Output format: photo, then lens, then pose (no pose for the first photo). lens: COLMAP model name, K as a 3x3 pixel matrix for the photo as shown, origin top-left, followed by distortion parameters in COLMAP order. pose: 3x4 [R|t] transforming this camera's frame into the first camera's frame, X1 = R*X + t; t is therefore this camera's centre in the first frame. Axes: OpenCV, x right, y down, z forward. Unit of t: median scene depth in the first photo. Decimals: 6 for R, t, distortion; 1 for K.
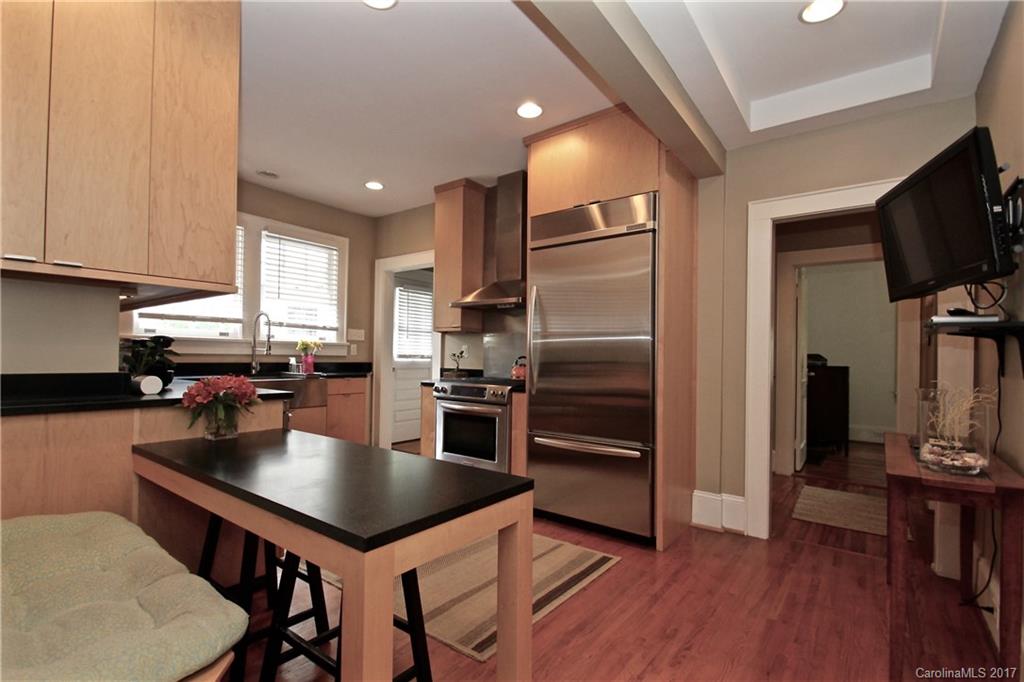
lens RADIAL K [[469.5, 0, 511.3], [0, 469.5, 348.8], [0, 0, 1]] dist [-0.005976, -0.000934]
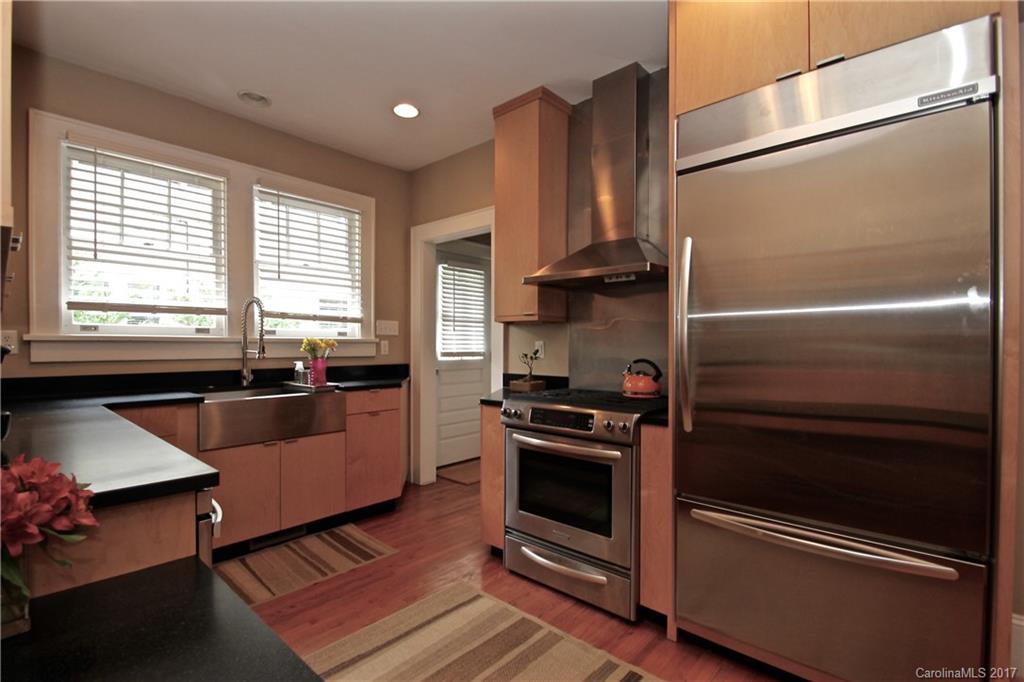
lens RADIAL K [[469.5, 0, 513.5], [0, 469.5, 342.5], [0, 0, 1]] dist [-0.005976, -0.000934]
pose [[0.996881, -0.013471, -0.077766, -0.085133], [0.014434, 0.999826, 0.011838, -0.014084], [0.077593, -0.012923, 0.996901, 0.316373]]
